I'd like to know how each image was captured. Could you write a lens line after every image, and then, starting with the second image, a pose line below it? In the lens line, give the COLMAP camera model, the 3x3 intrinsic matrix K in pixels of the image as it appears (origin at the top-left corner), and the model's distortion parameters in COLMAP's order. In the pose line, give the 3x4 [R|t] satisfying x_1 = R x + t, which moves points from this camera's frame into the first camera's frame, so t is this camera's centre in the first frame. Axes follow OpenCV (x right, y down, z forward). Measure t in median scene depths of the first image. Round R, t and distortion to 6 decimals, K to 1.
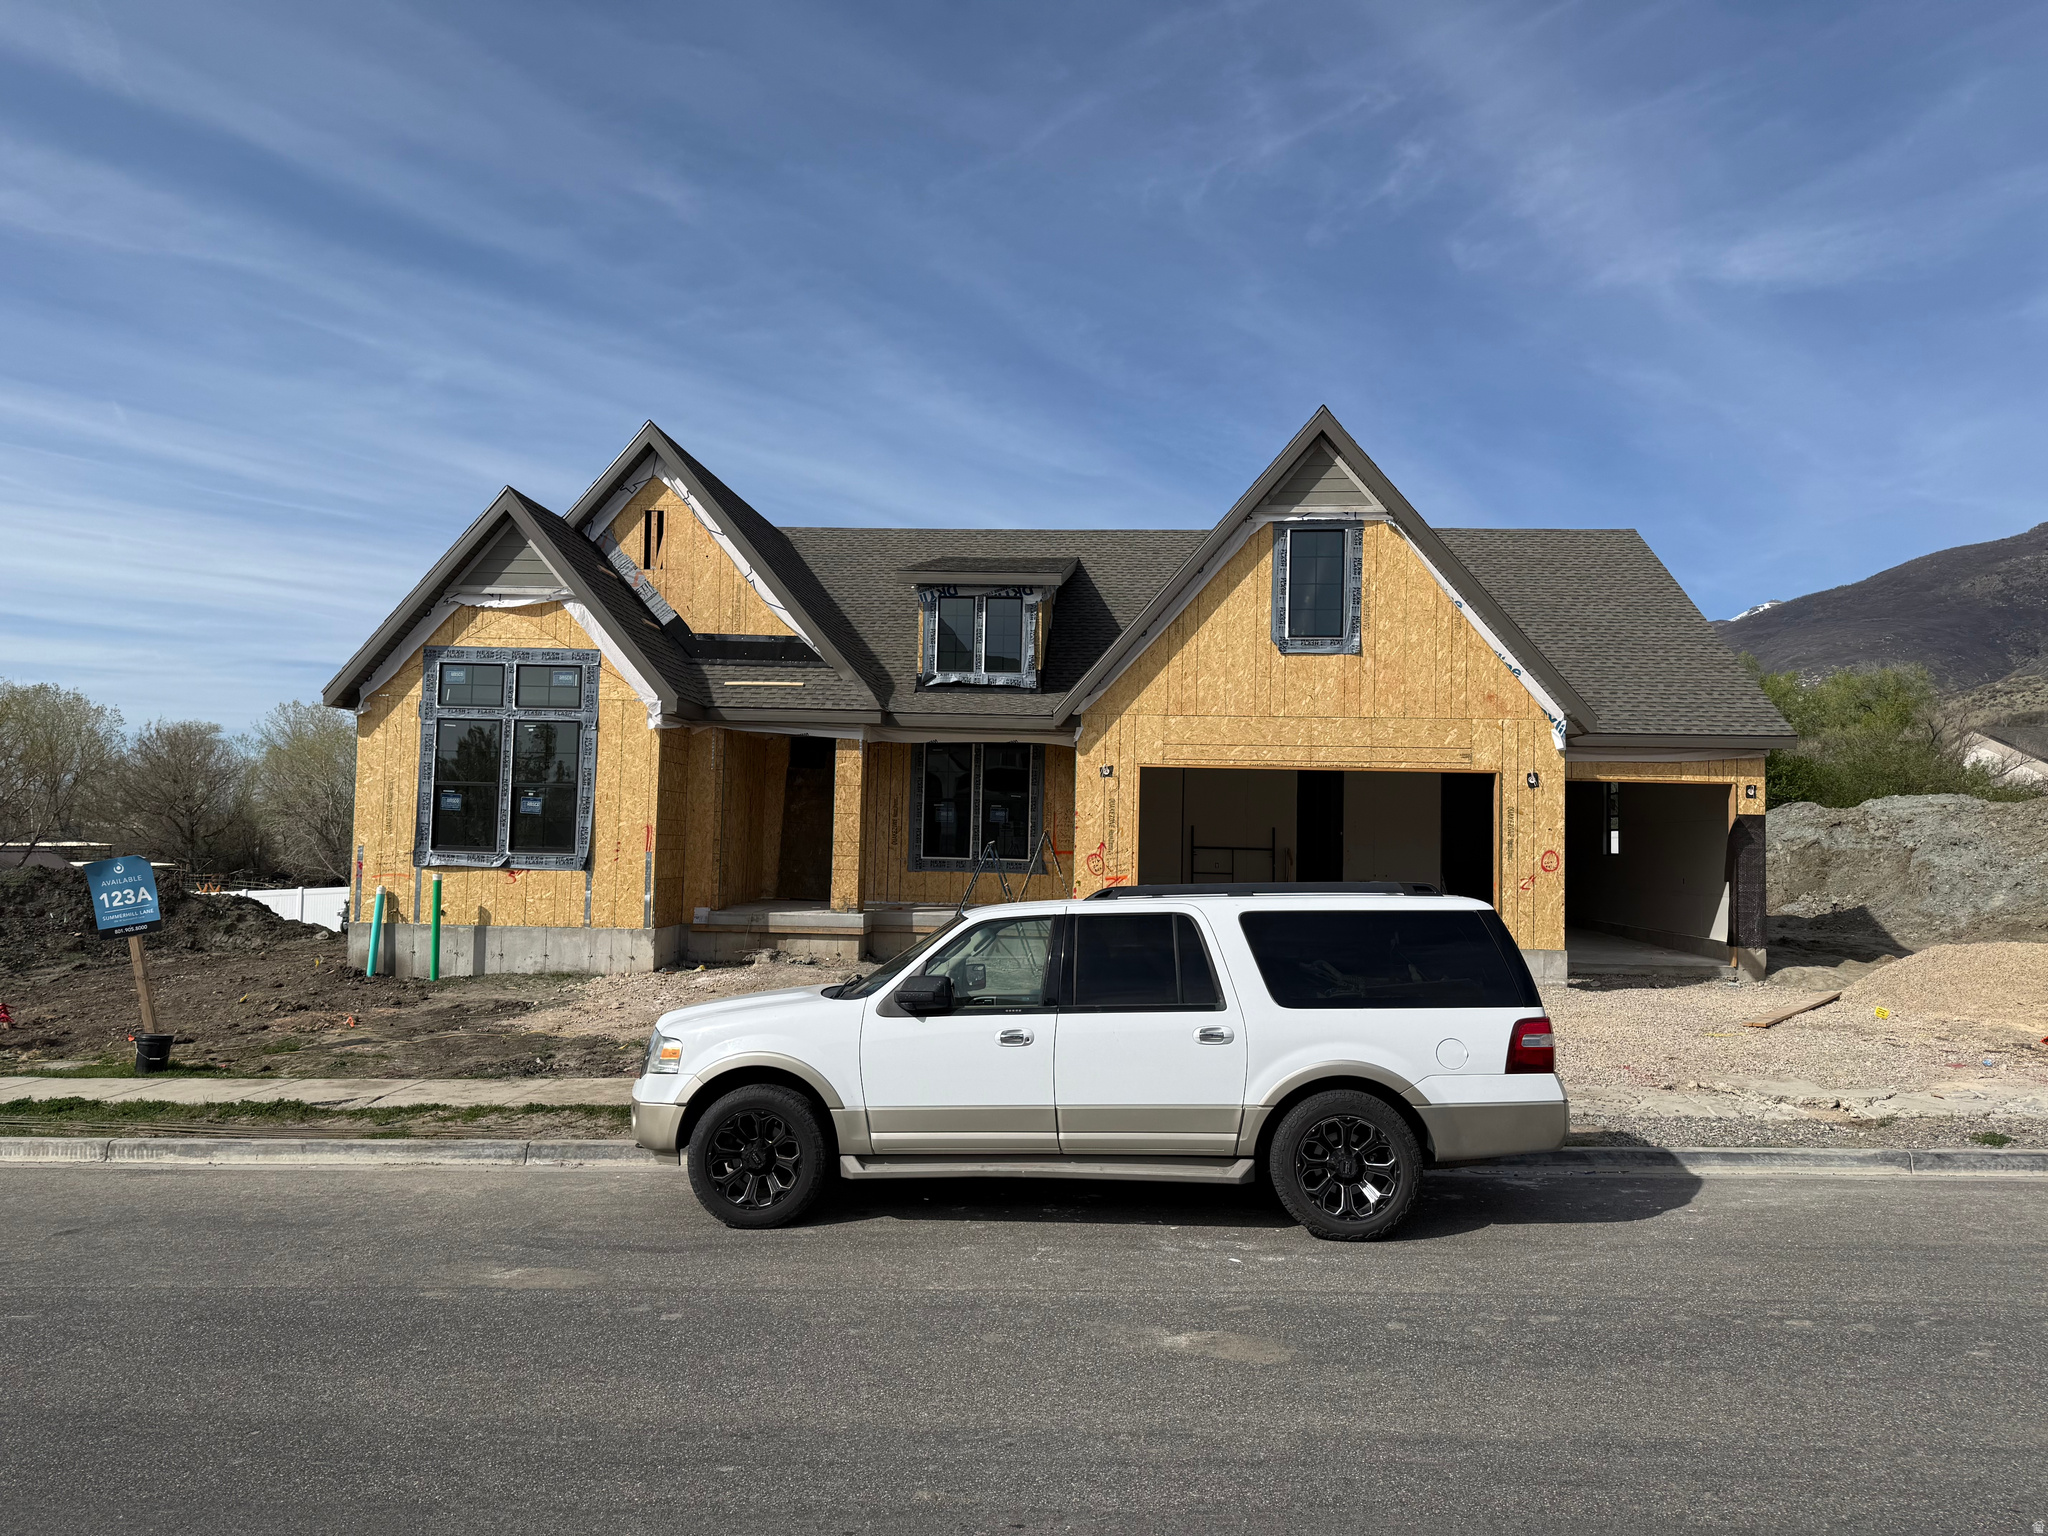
lens RADIAL K [[1421.1, 0, 1024.0], [0, 1421.1, 768.0], [0, 0, 1]] dist [0.177945, -0.259481]
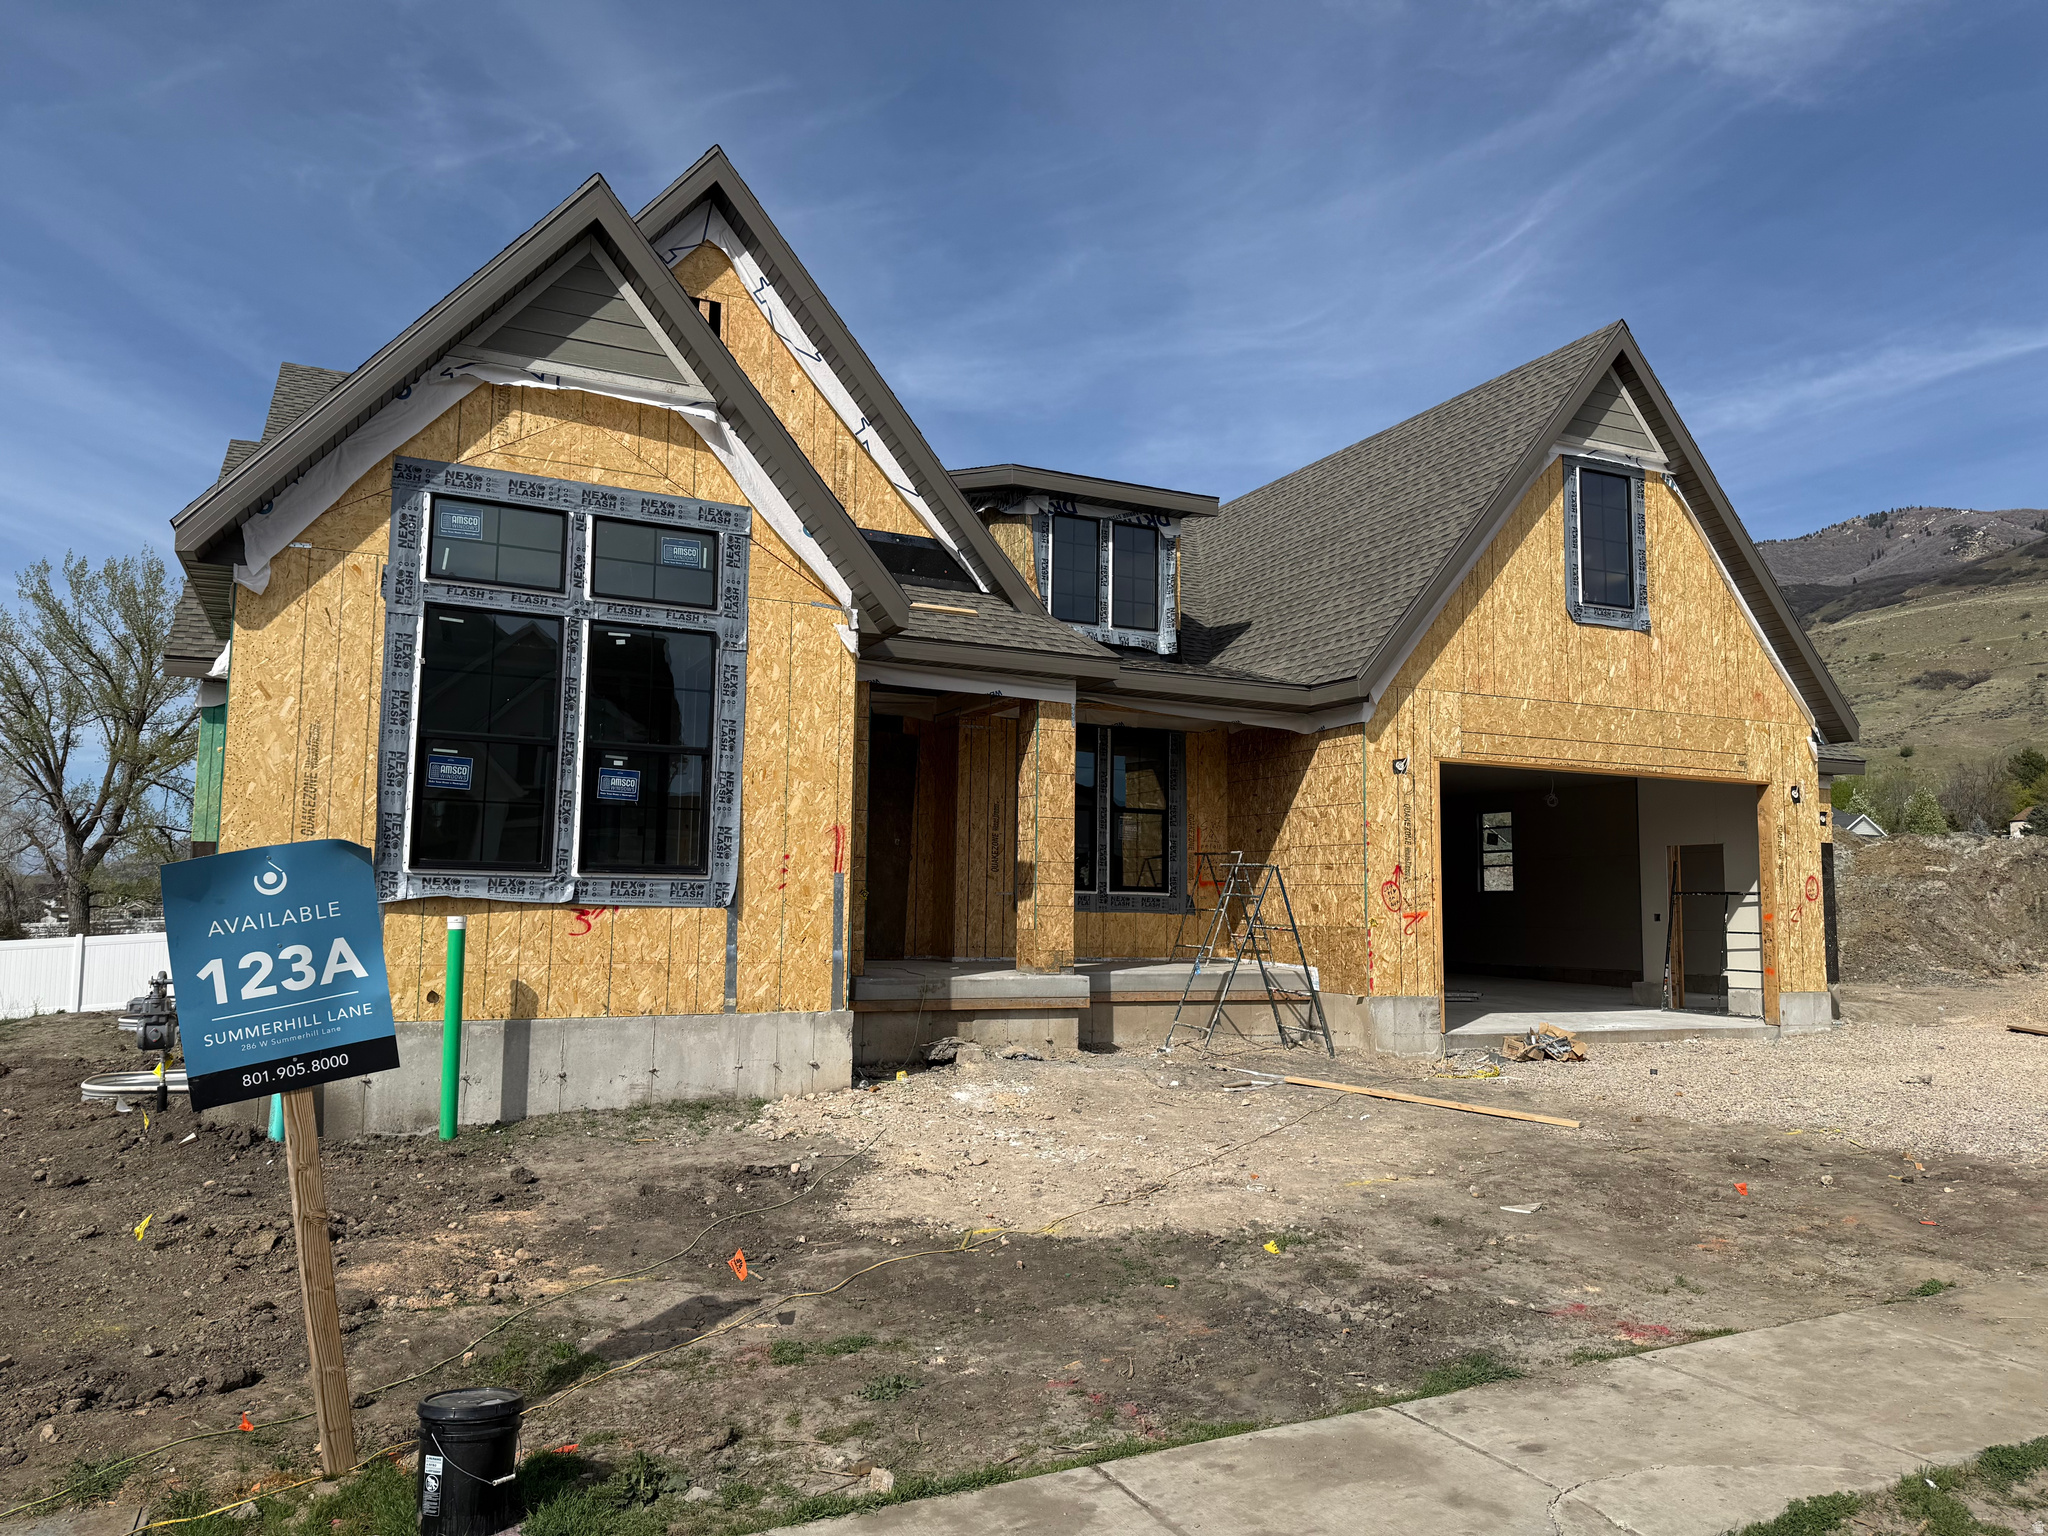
lens RADIAL K [[1403.3, 0, 1018.3], [0, 1403.3, 776.9], [0, 0, 1]] dist [0.125910, -0.202236]
pose [[0.873593, 0.036235, 0.485306, -0.457305], [-0.018716, 0.998988, -0.040899, 0.040812], [-0.486297, 0.026646, 0.873387, 0.472843]]
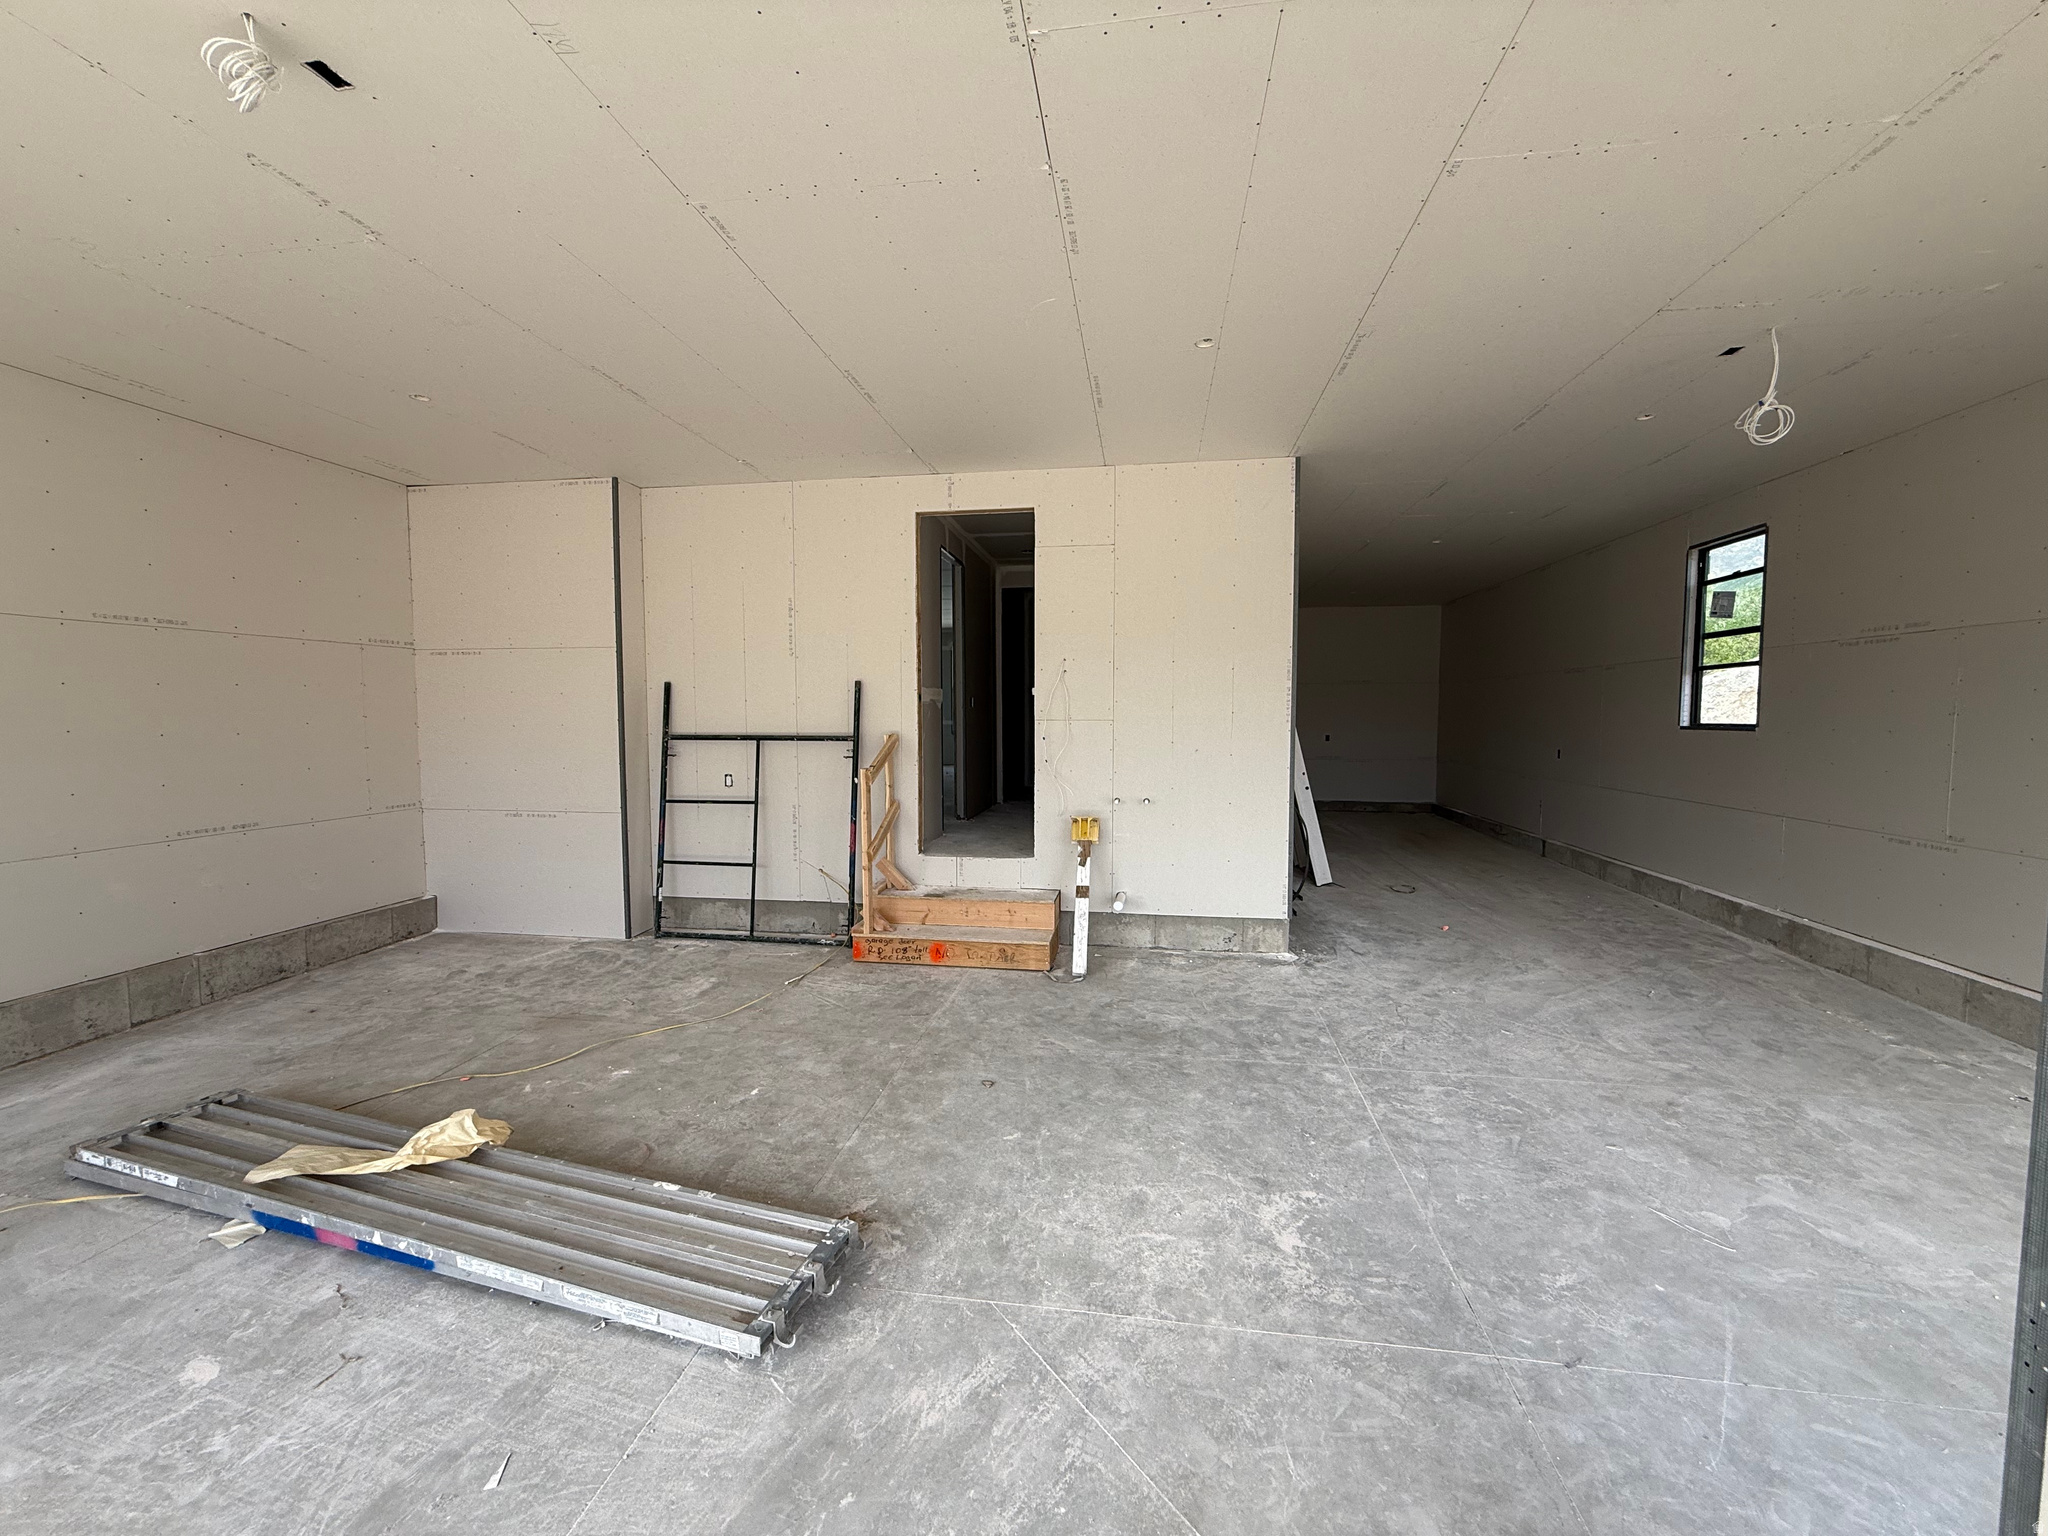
lens RADIAL K [[814.1, 0, 1025.2], [0, 814.1, 751.4], [0, 0, 1]] dist [0.004500, 0.000592]
pose [[0.994942, -0.016307, -0.099115, 0.326300], [0.027201, 0.993607, 0.109572, 0.050604], [0.096695, -0.111714, 0.989025, 1.062732]]
